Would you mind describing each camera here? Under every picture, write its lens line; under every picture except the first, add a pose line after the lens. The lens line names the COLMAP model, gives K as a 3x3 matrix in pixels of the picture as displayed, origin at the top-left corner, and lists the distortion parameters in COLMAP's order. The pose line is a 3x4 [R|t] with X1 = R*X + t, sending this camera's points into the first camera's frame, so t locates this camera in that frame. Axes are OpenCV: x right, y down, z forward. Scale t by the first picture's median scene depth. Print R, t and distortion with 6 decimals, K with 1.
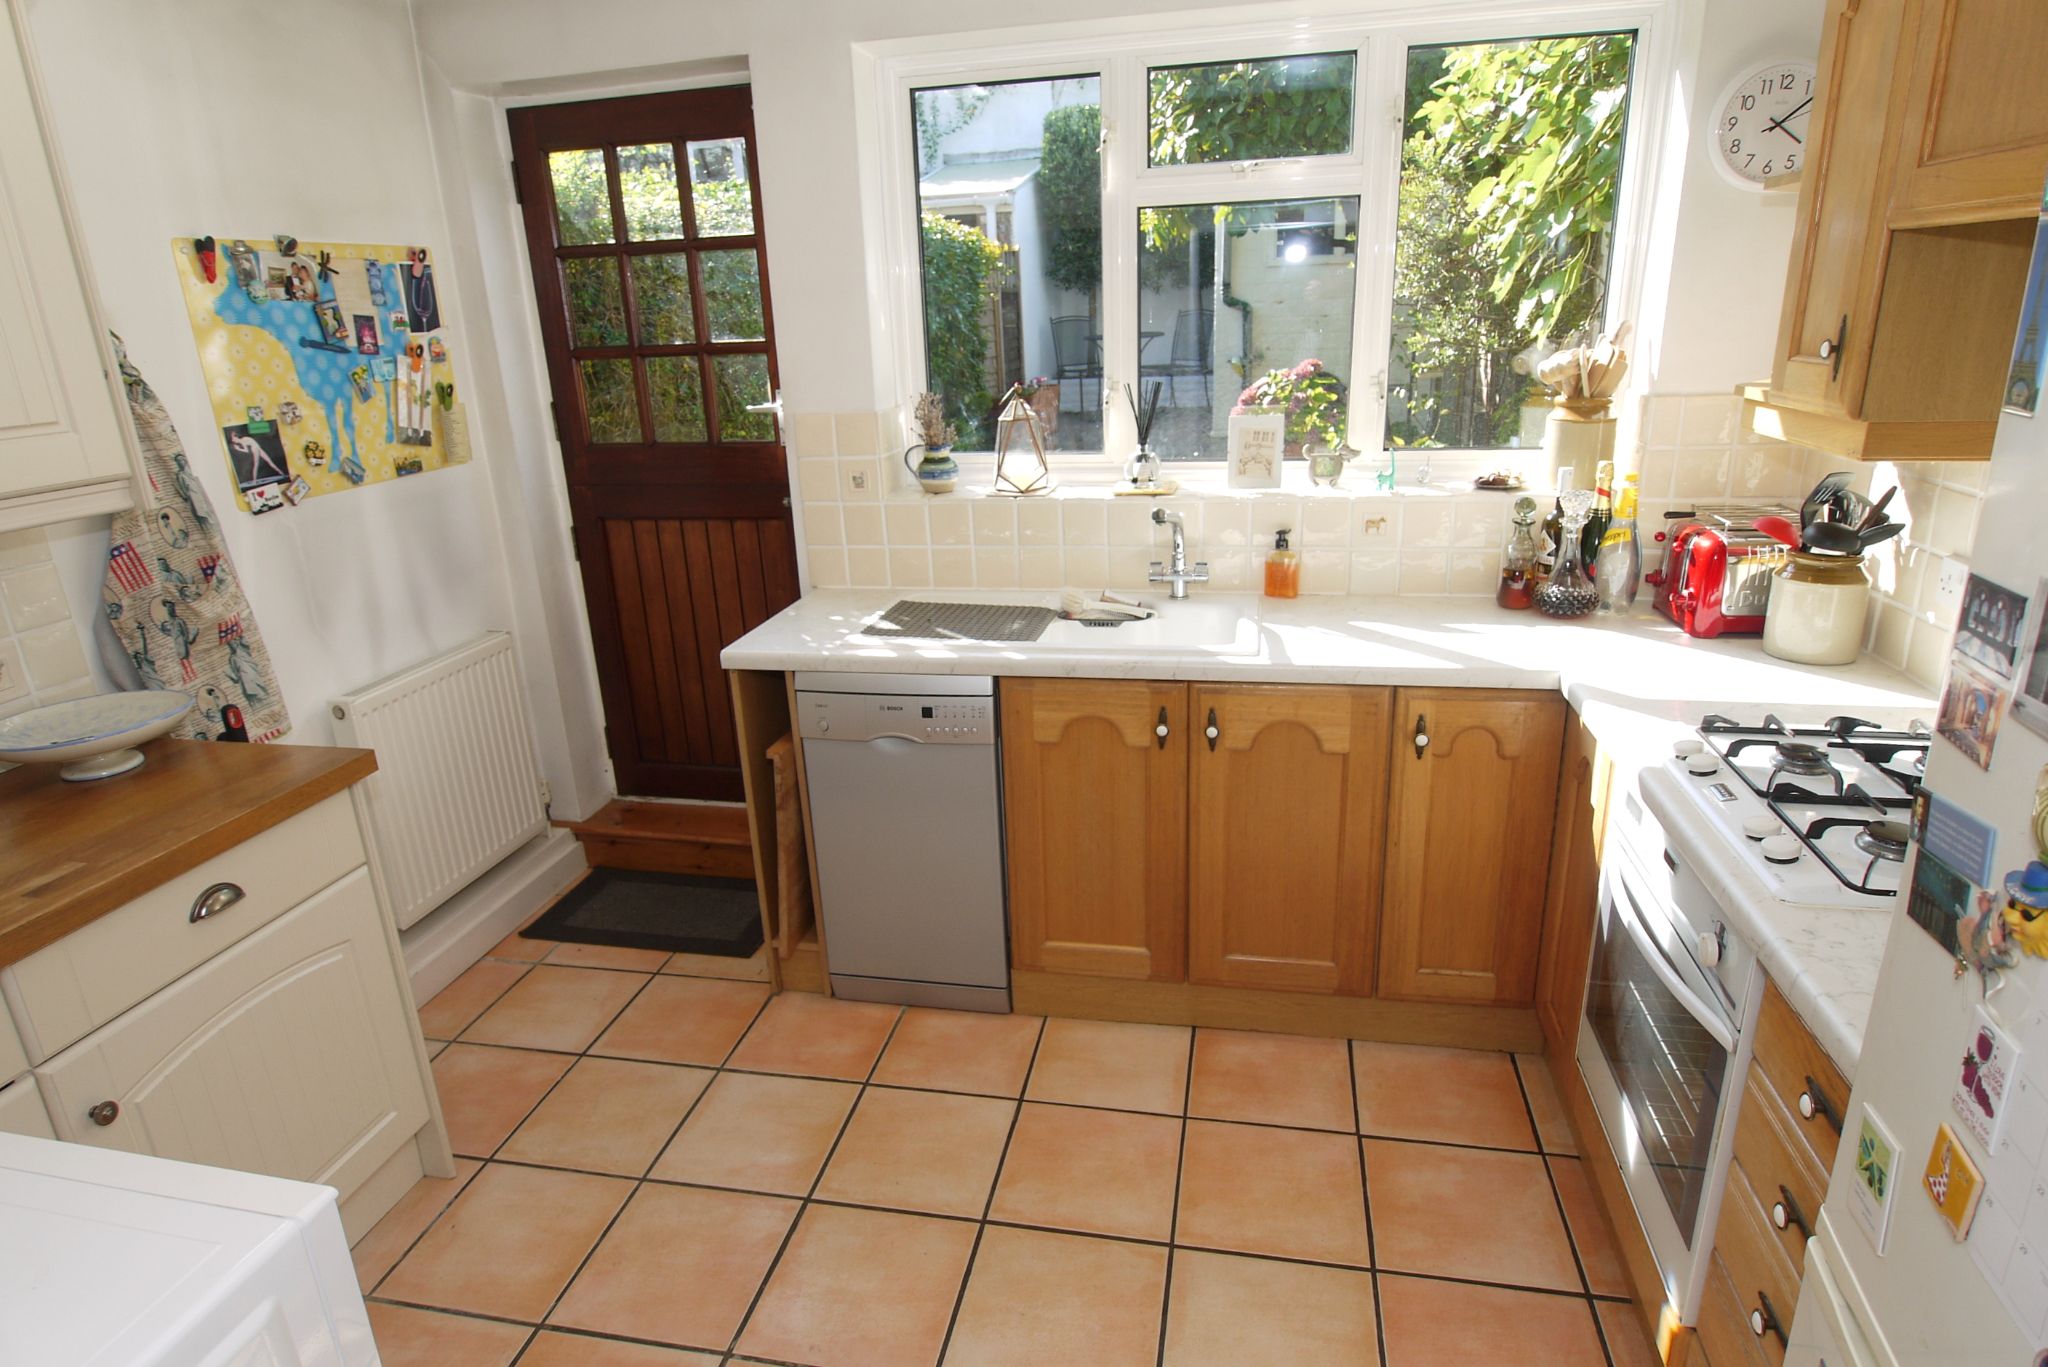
lens RADIAL K [[1102.6, 0, 1030.9], [0, 1102.6, 675.3], [0, 0, 1]] dist [-0.002889, -0.009845]
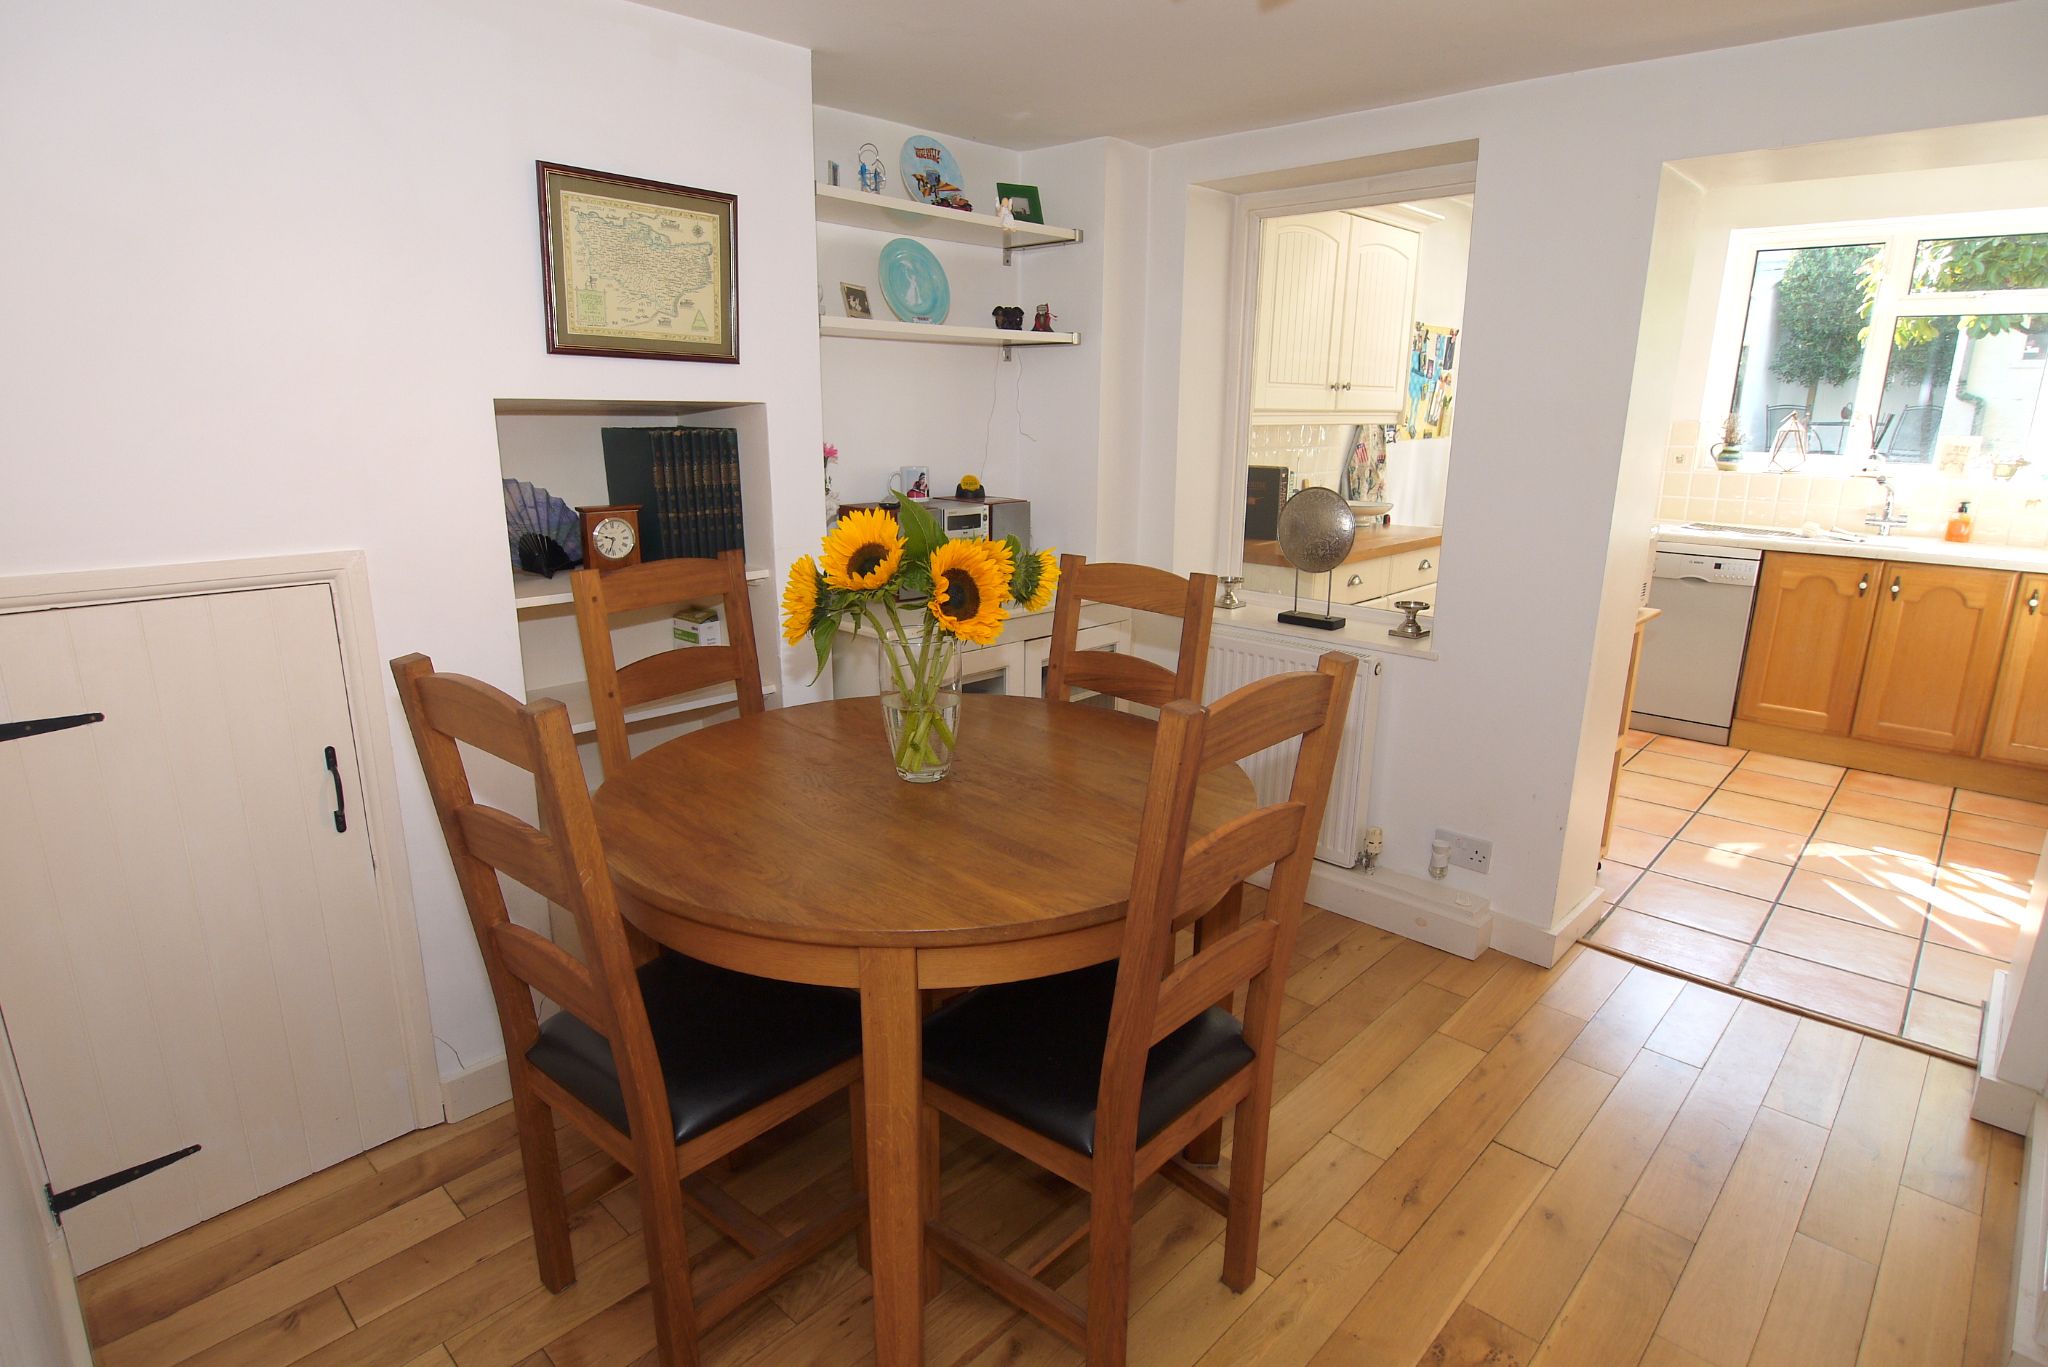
lens RADIAL K [[1102.6, 0, 1018.2], [0, 1102.6, 692.6], [0, 0, 1]] dist [-0.002889, -0.009845]
pose [[0.858265, 0.177041, -0.481702, -0.162859], [-0.206914, 0.978317, -0.009103, 0.477848], [0.469646, 0.107484, 0.876288, -1.145615]]
